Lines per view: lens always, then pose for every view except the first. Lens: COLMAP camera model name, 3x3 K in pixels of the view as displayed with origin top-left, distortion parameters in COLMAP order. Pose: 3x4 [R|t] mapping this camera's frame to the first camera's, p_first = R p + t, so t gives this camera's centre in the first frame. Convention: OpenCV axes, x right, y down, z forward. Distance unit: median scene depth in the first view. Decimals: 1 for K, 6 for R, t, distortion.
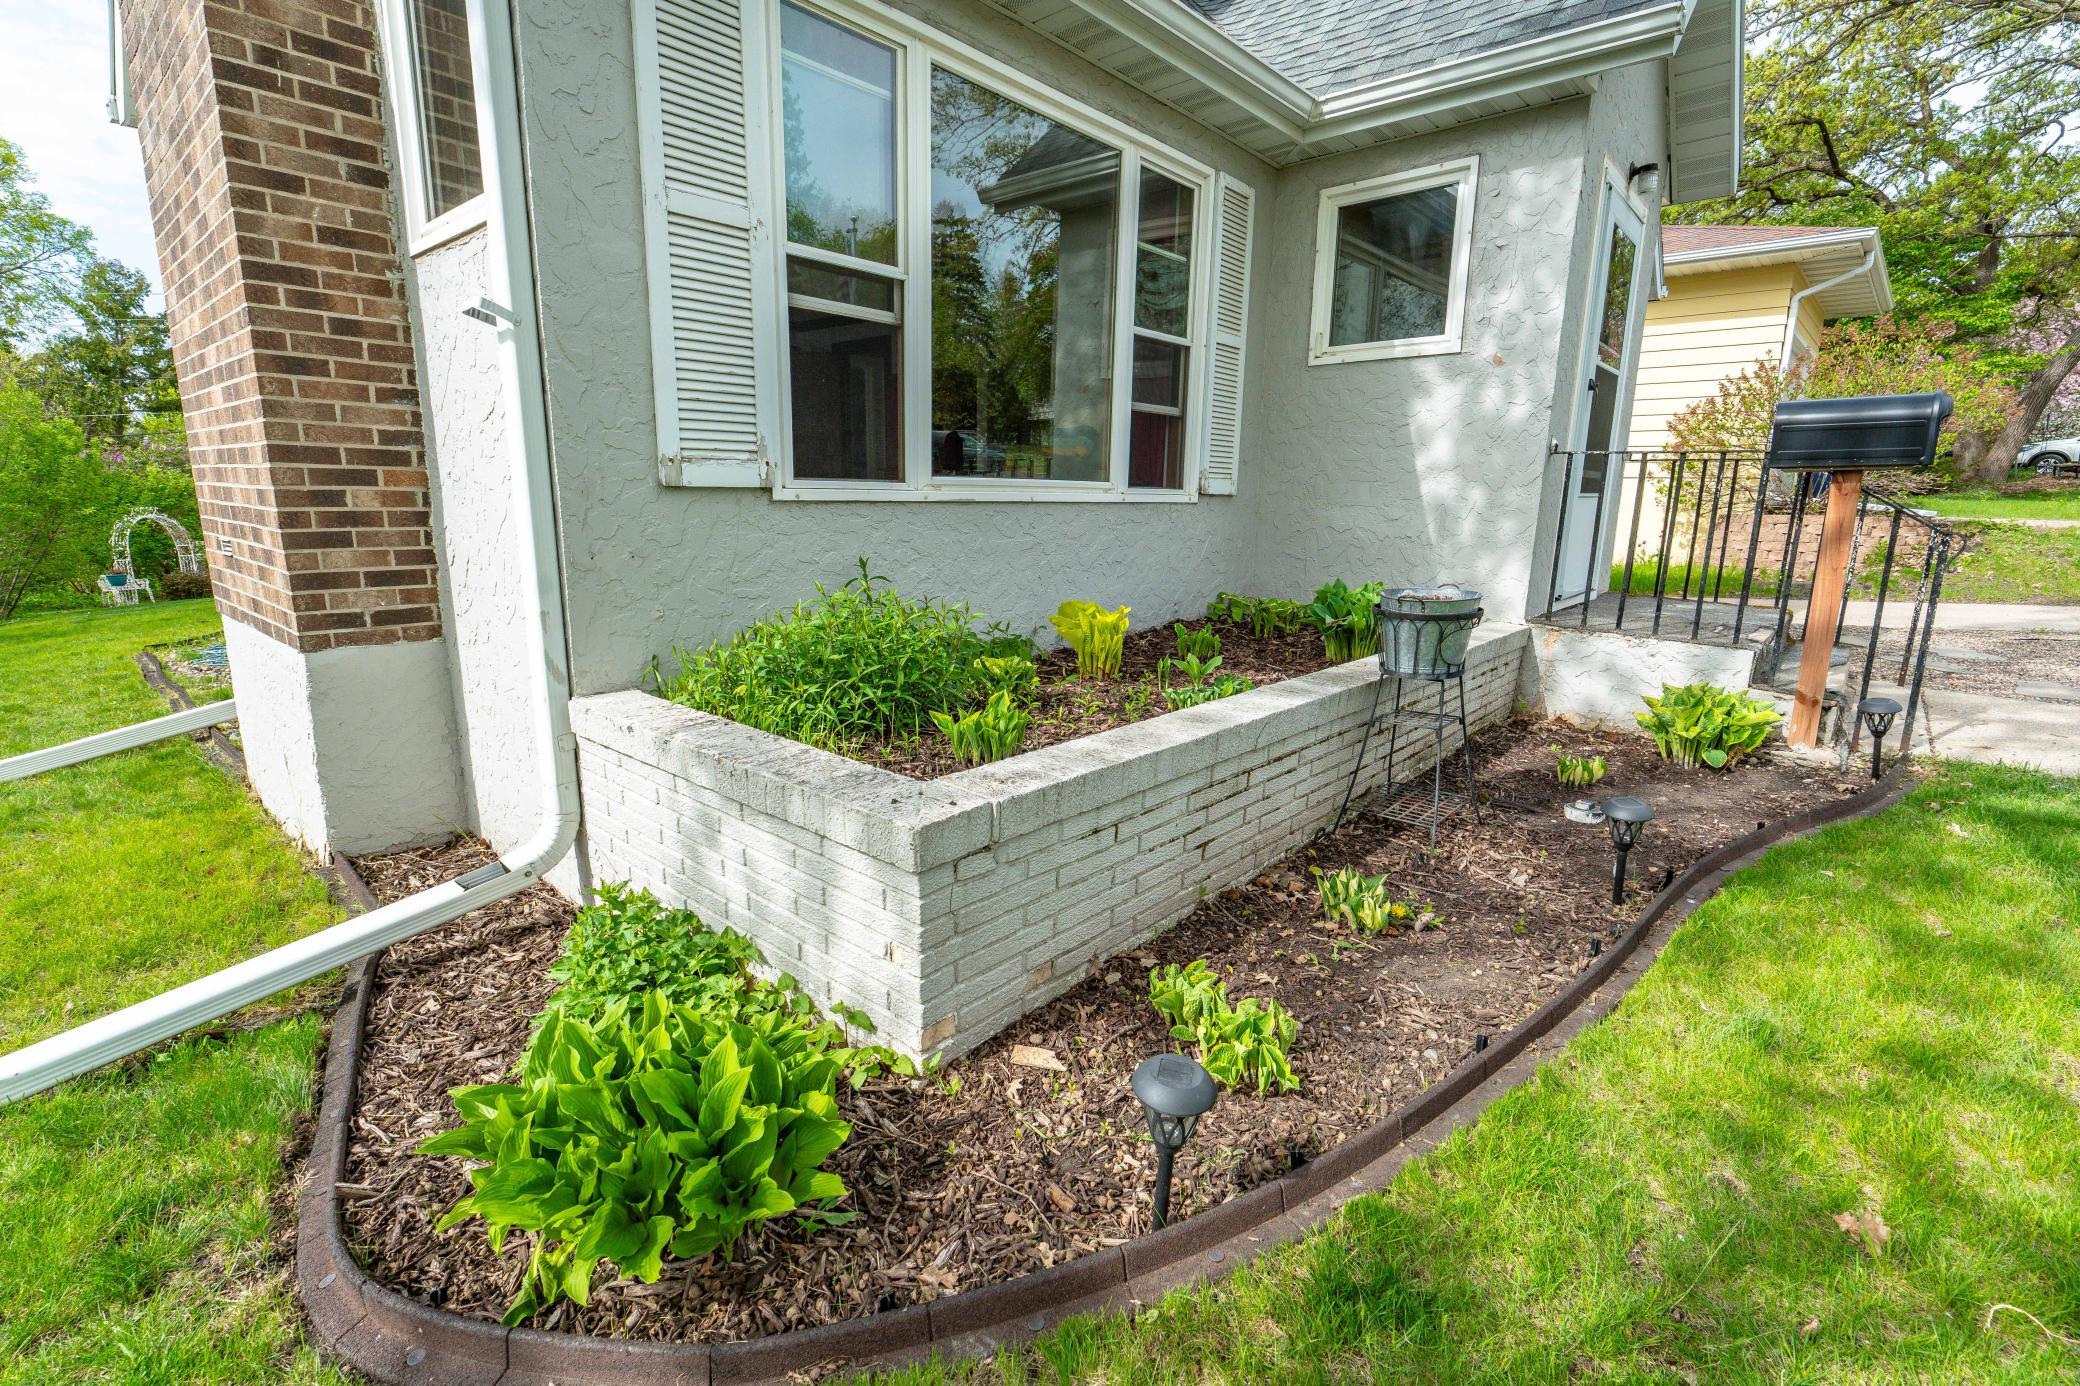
lens RADIAL K [[941.3, 0, 1038.7], [0, 941.3, 678.4], [0, 0, 1]] dist [0.000621, -0.000227]
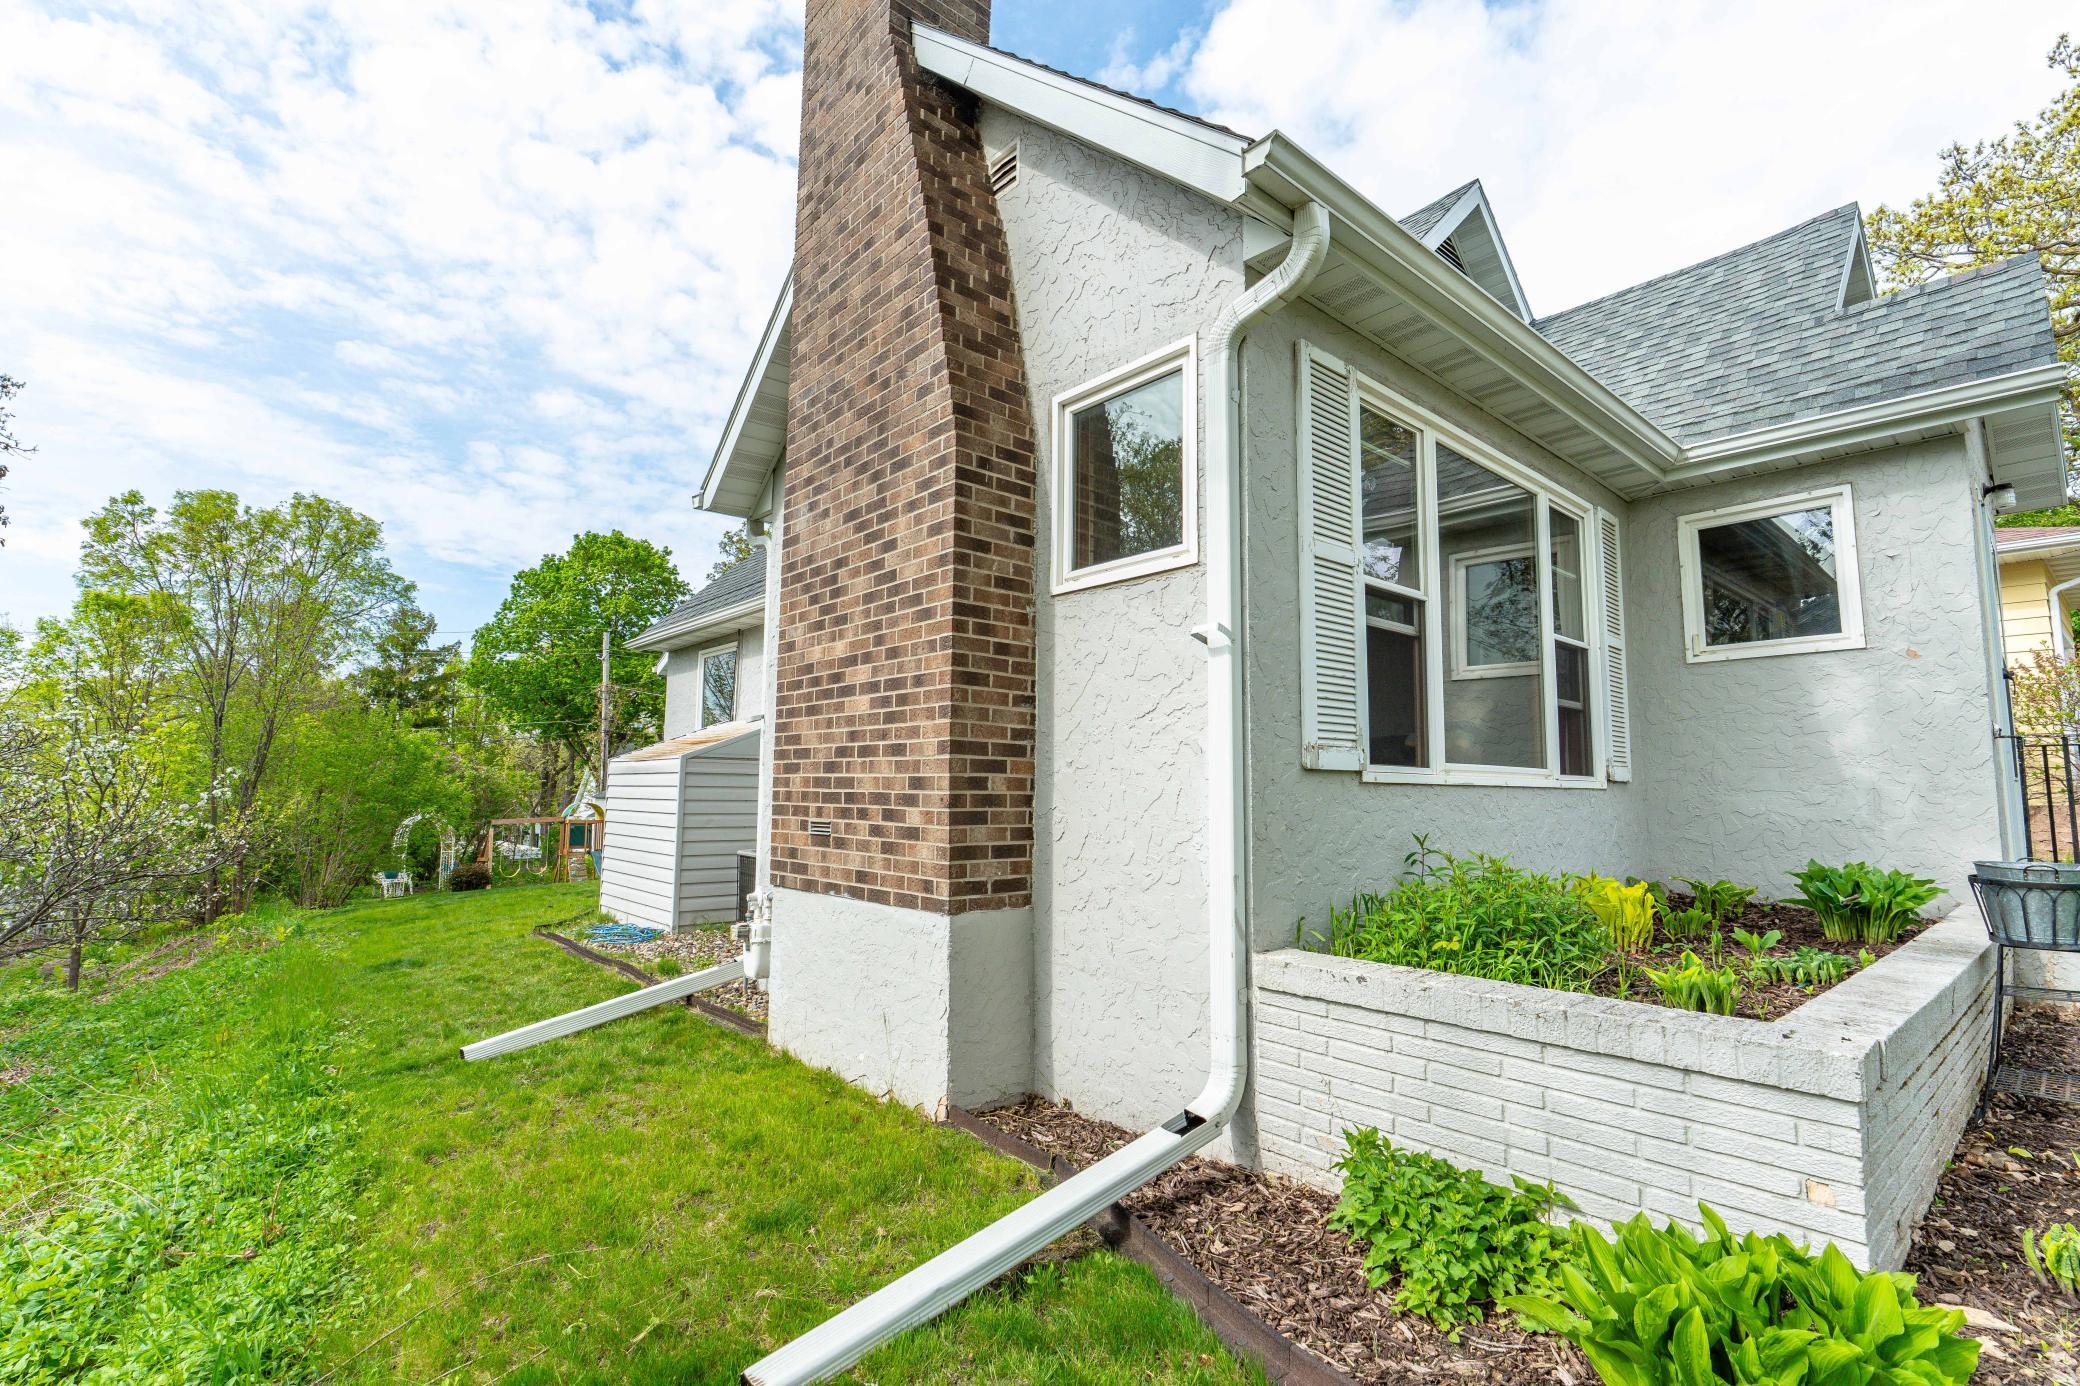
lens RADIAL K [[941.3, 0, 1051.7], [0, 941.3, 684.7], [0, 0, 1]] dist [0.002018, 0.000394]
pose [[0.993171, -0.019923, -0.114951, -0.496620], [-0.016157, 0.952327, -0.304650, 0.050666], [0.115541, 0.304427, 0.945502, -0.155005]]
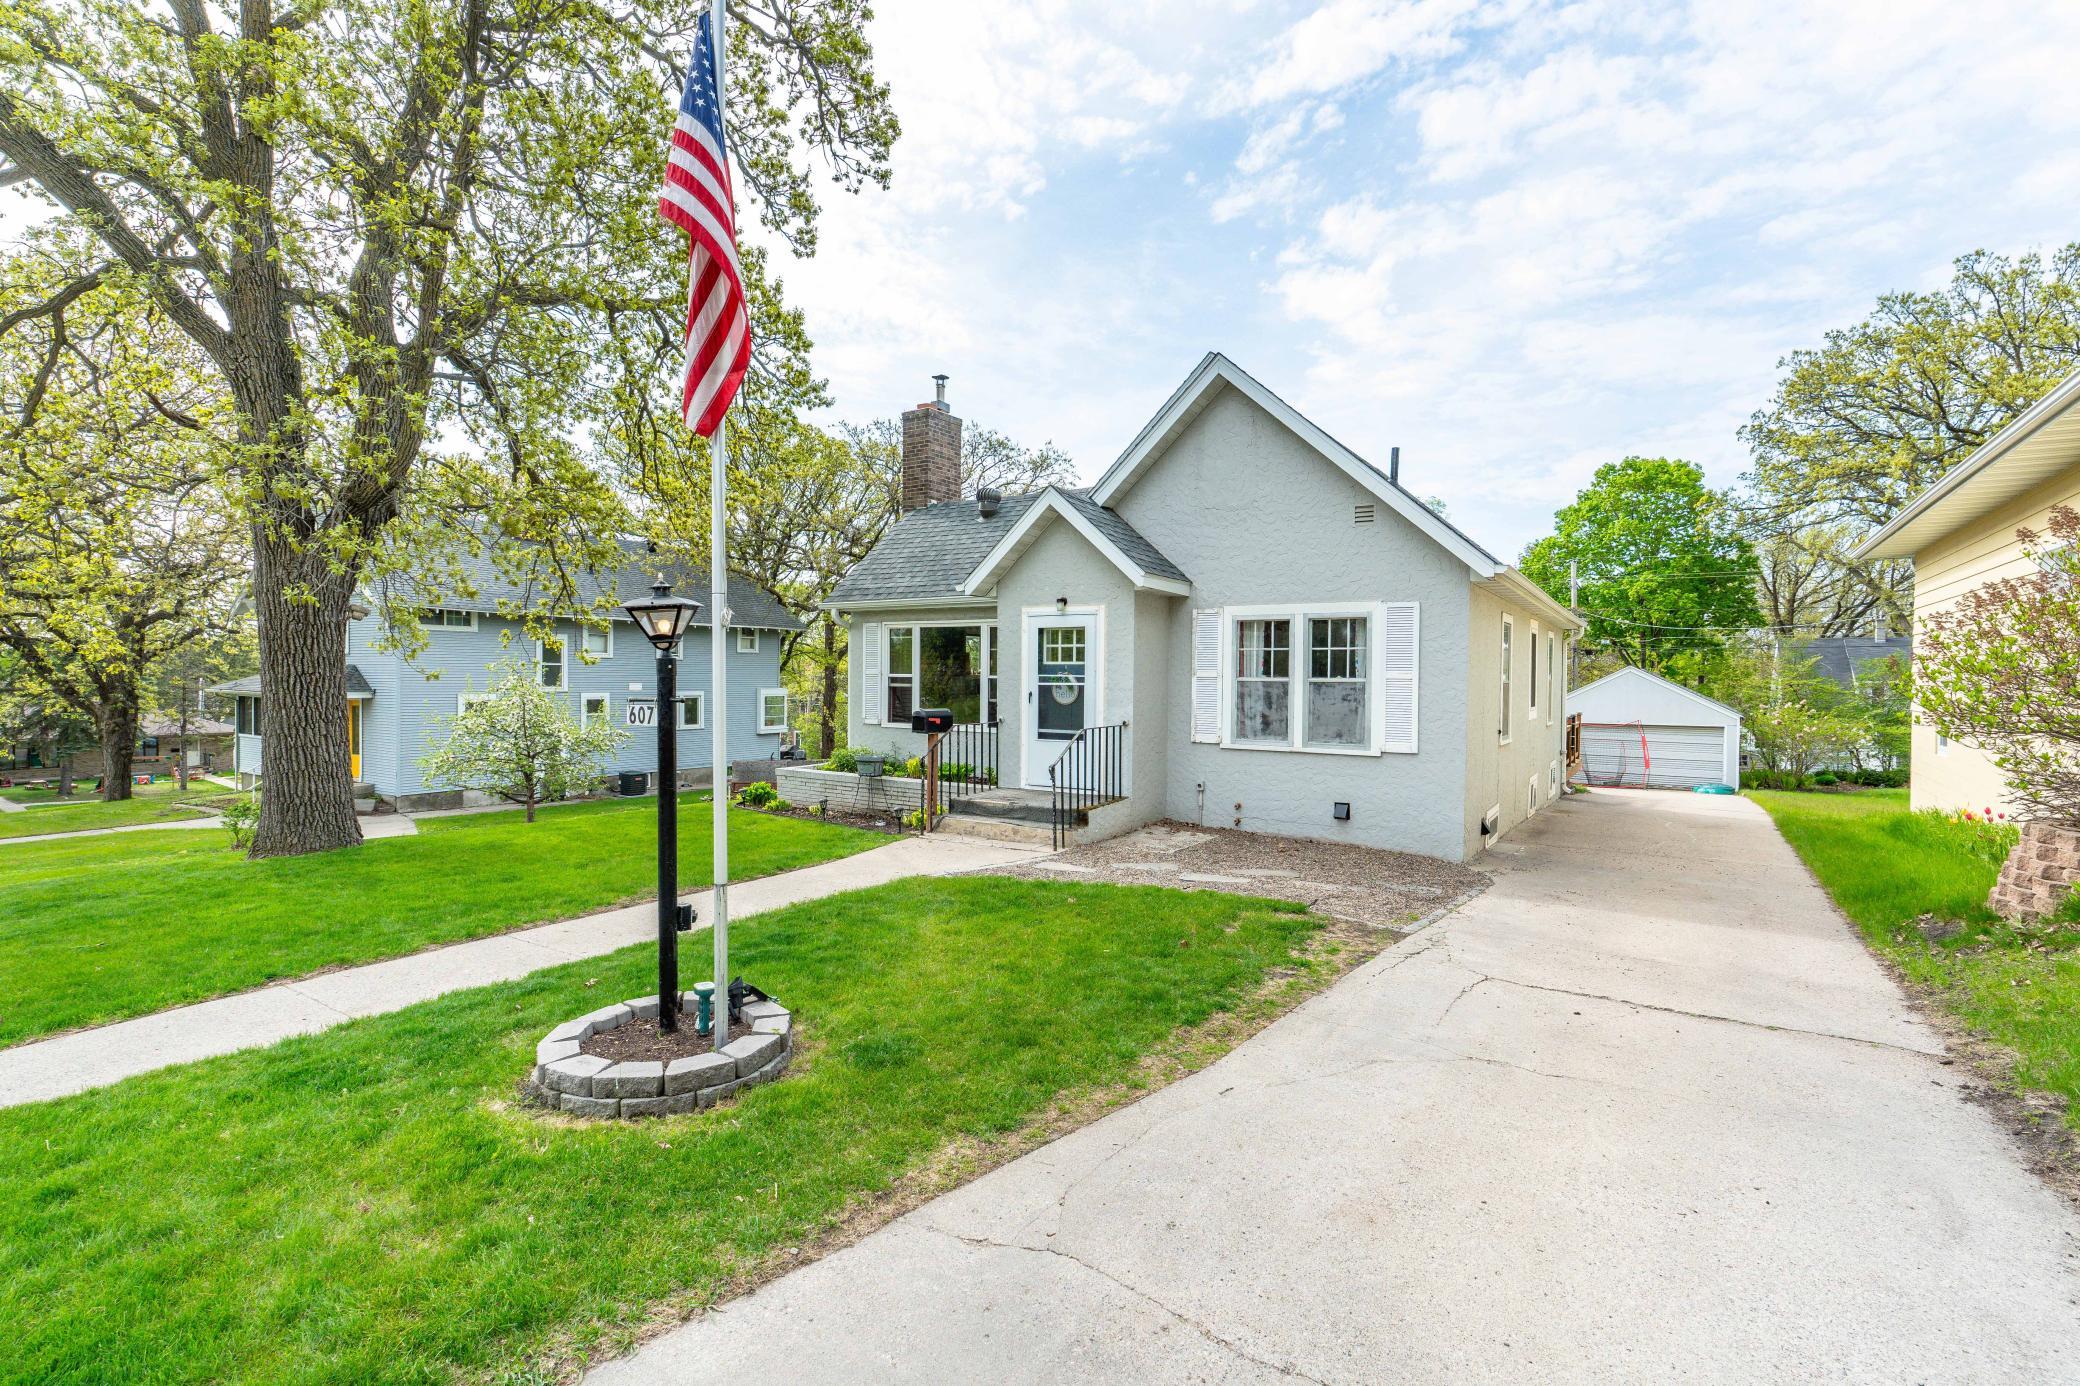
lens RADIAL K [[990.0, 0, 1046.3], [0, 990.0, 659.4], [0, 0, 1]] dist [-0.000700, 0.000615]
pose [[0.159470, -0.025427, -0.986875, 4.515922], [-0.197803, 0.978573, -0.057176, -0.377598], [0.967183, 0.204325, 0.151024, 0.926259]]
